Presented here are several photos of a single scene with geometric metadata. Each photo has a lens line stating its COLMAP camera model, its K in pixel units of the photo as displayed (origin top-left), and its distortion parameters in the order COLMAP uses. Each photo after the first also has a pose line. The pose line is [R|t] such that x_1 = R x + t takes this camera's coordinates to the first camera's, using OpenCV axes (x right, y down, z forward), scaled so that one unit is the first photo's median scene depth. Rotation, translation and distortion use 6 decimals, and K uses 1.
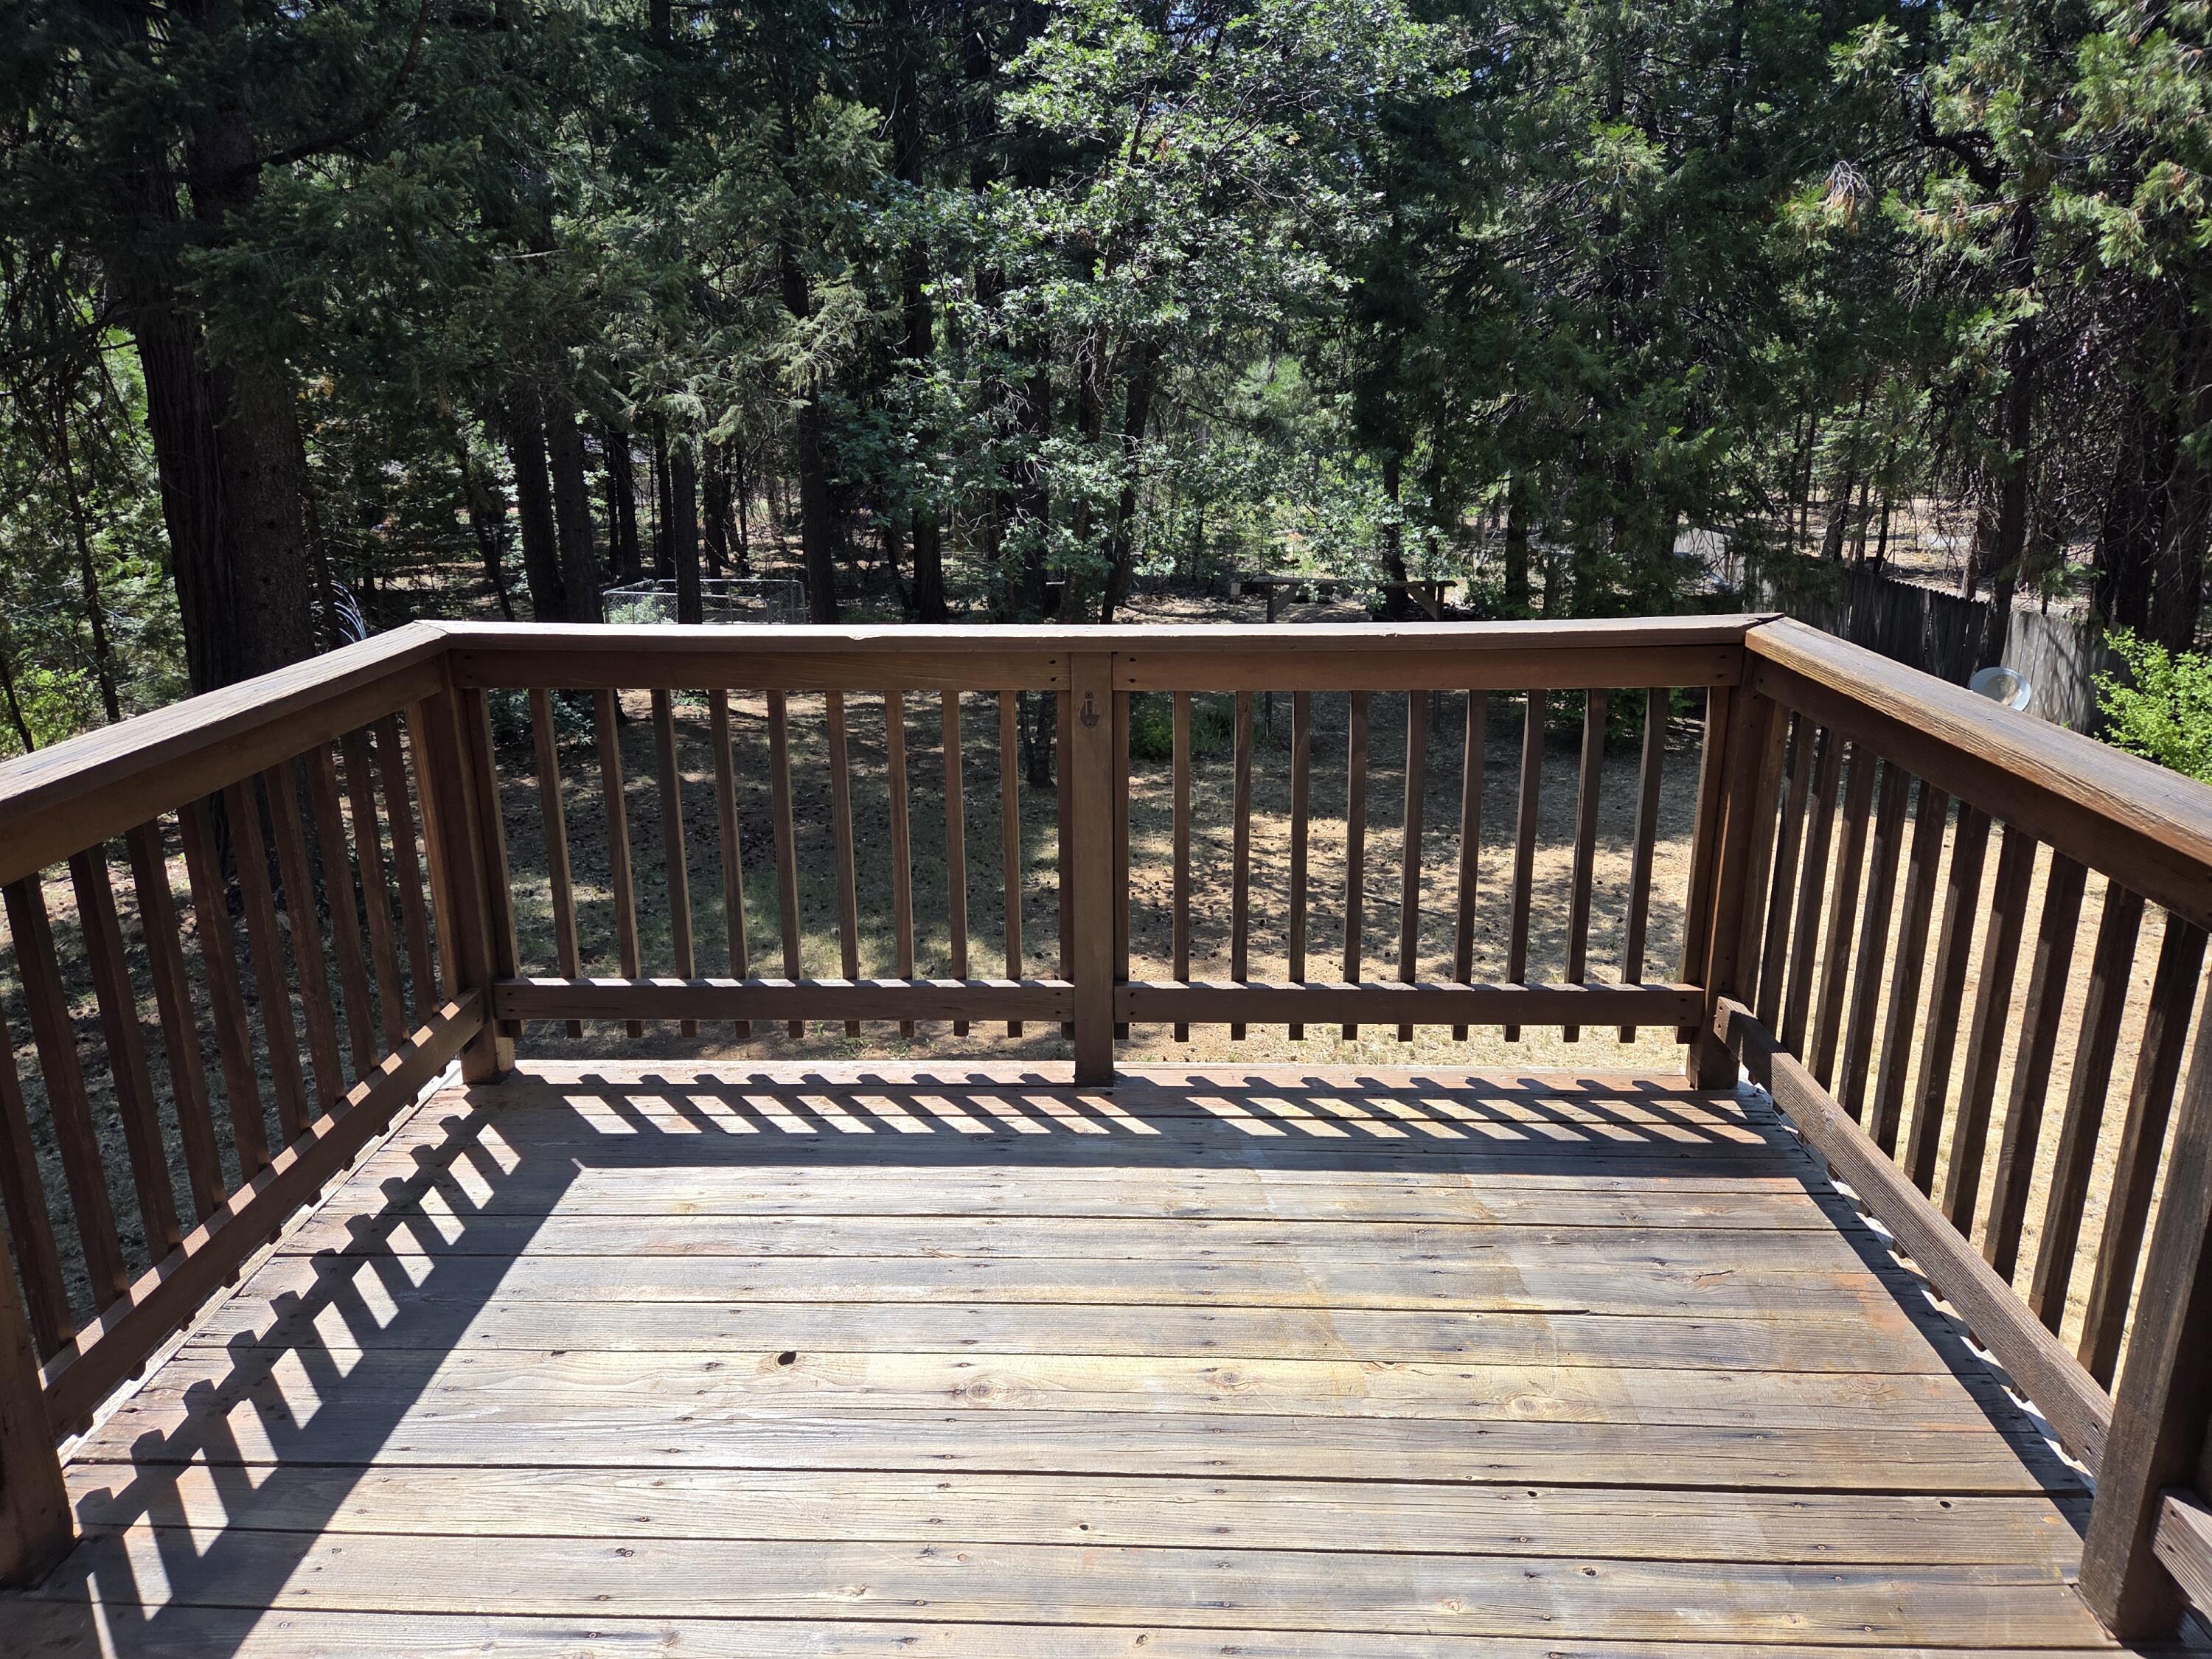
lens RADIAL K [[1479.5, 0, 1103.5], [0, 1479.5, 813.6], [0, 0, 1]] dist [0.072753, -0.064096]
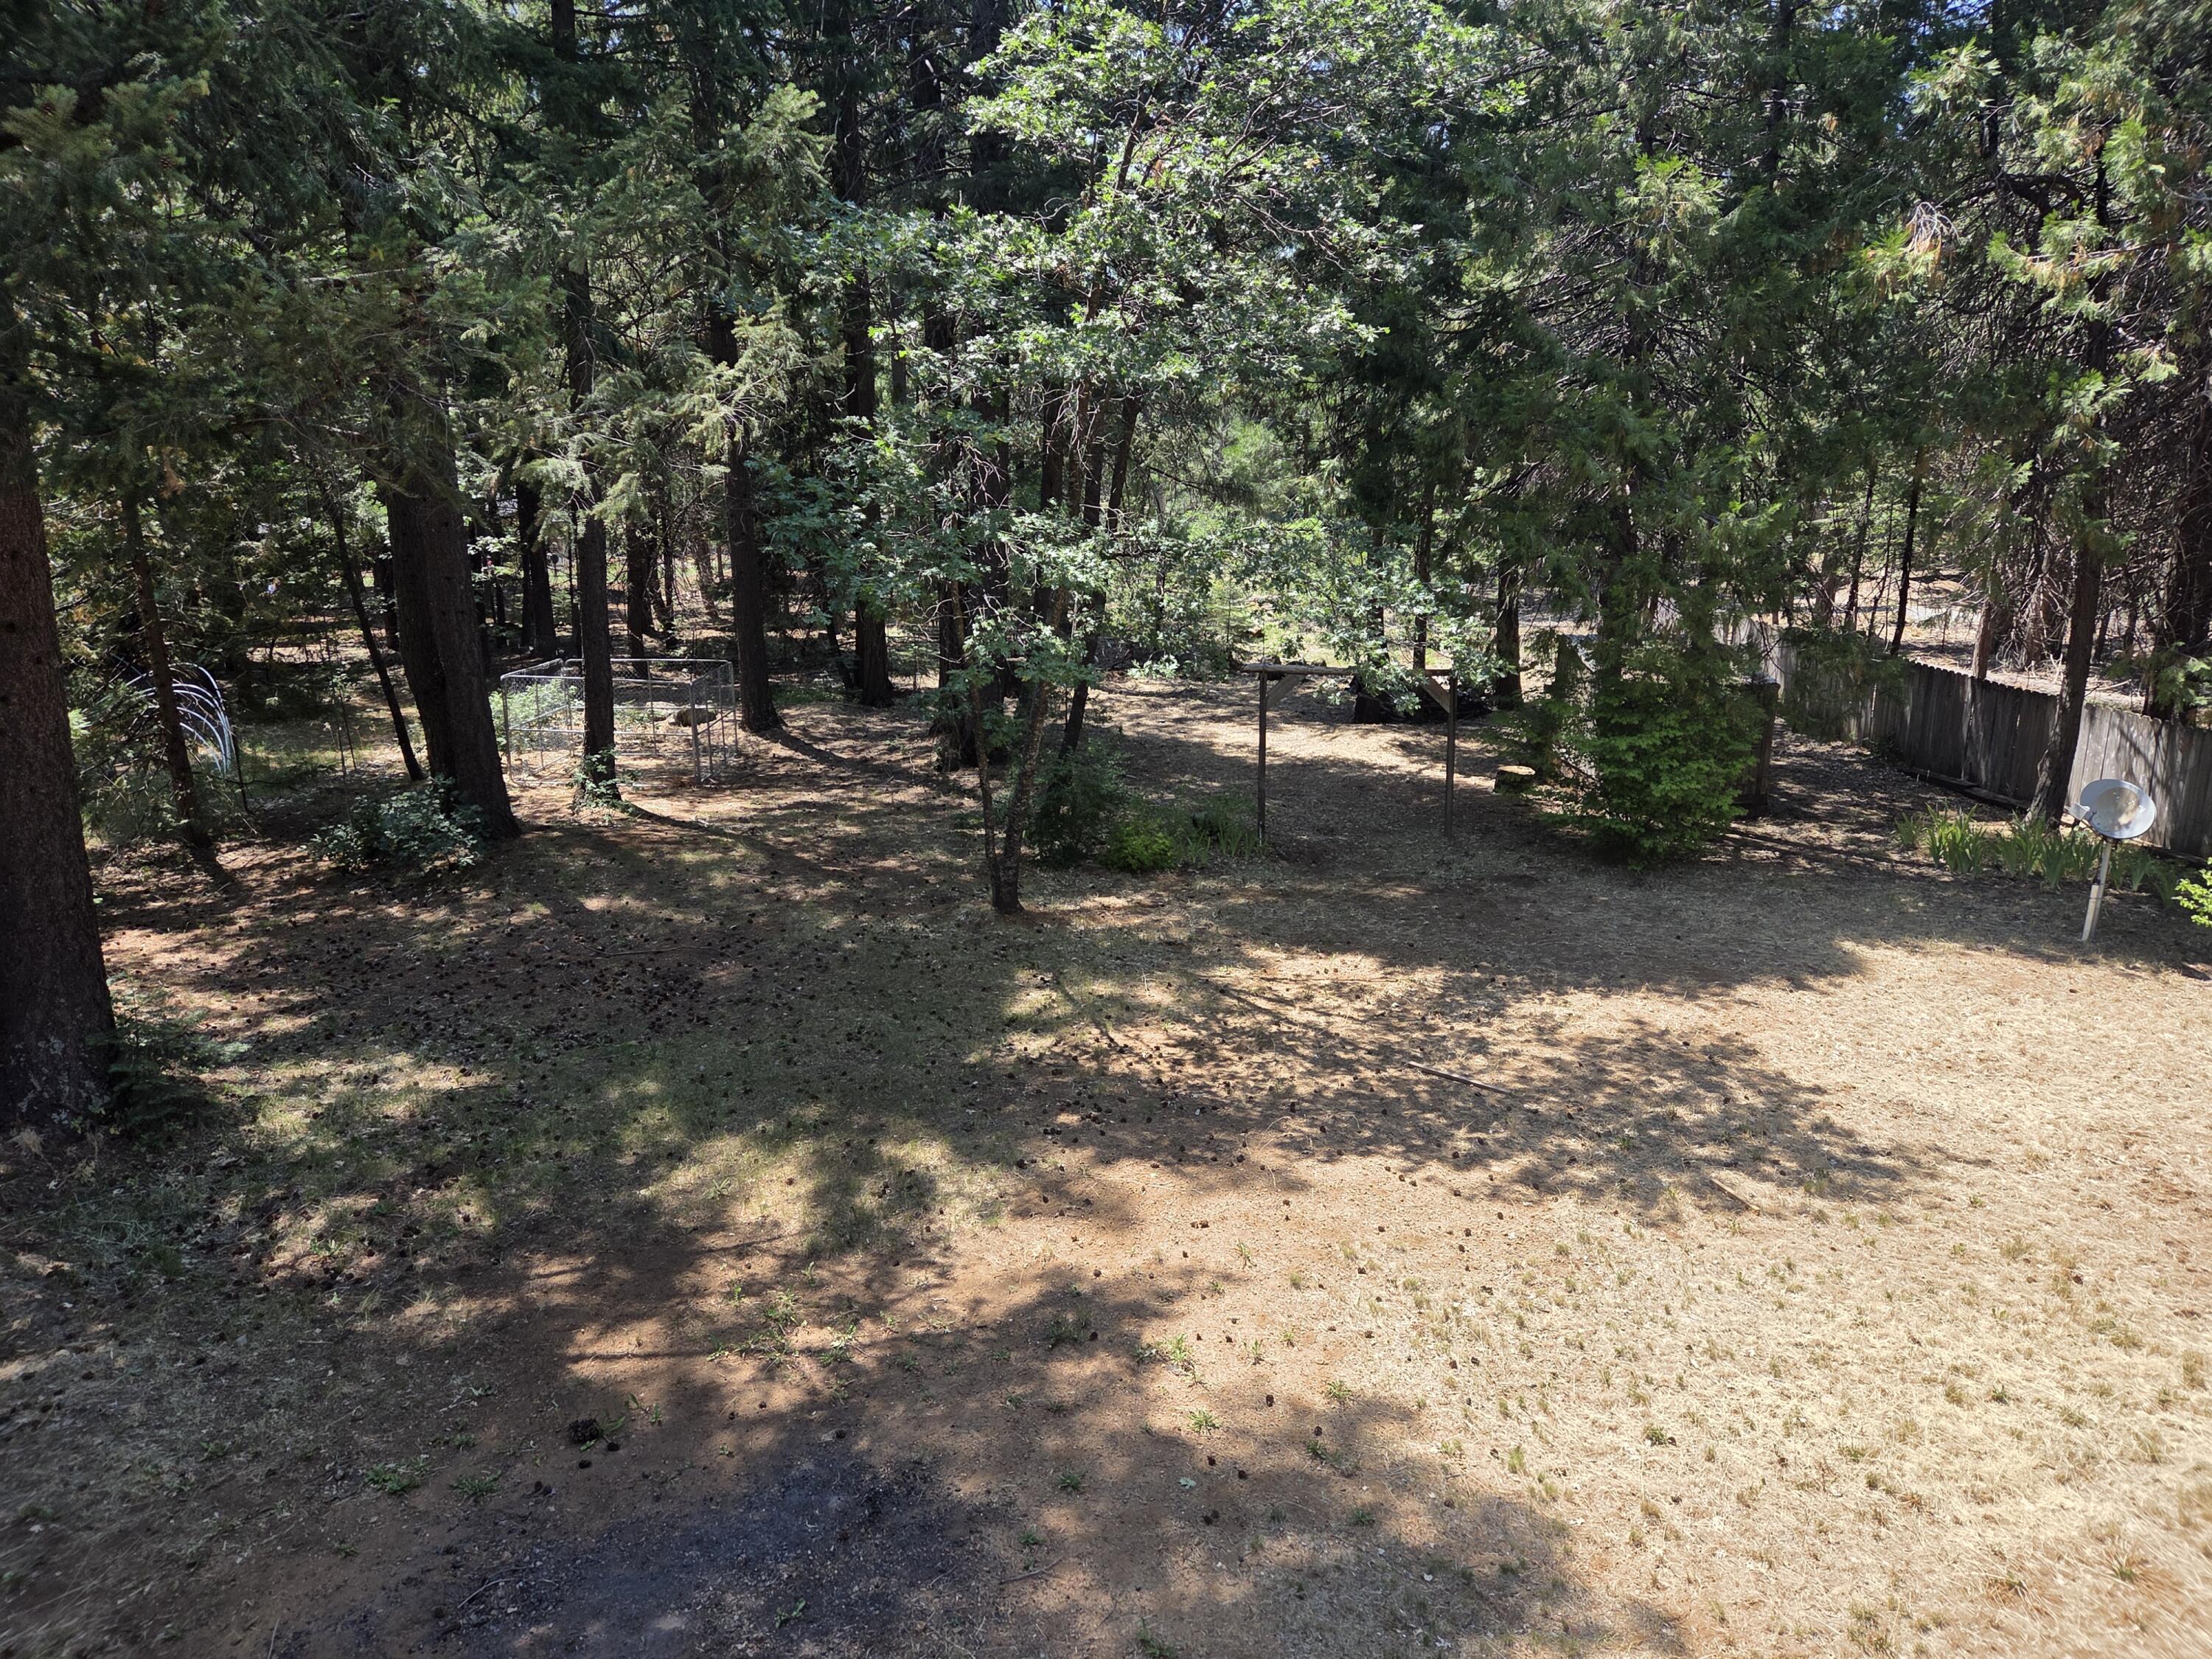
lens RADIAL K [[1479.5, 0, 1112.1], [0, 1479.5, 833.4], [0, 0, 1]] dist [0.072753, -0.064096]
pose [[0.998915, -0.004432, 0.046352, -0.025845], [0.005579, 0.999681, -0.024629, -0.050720], [-0.046228, 0.024861, 0.998622, 0.166844]]
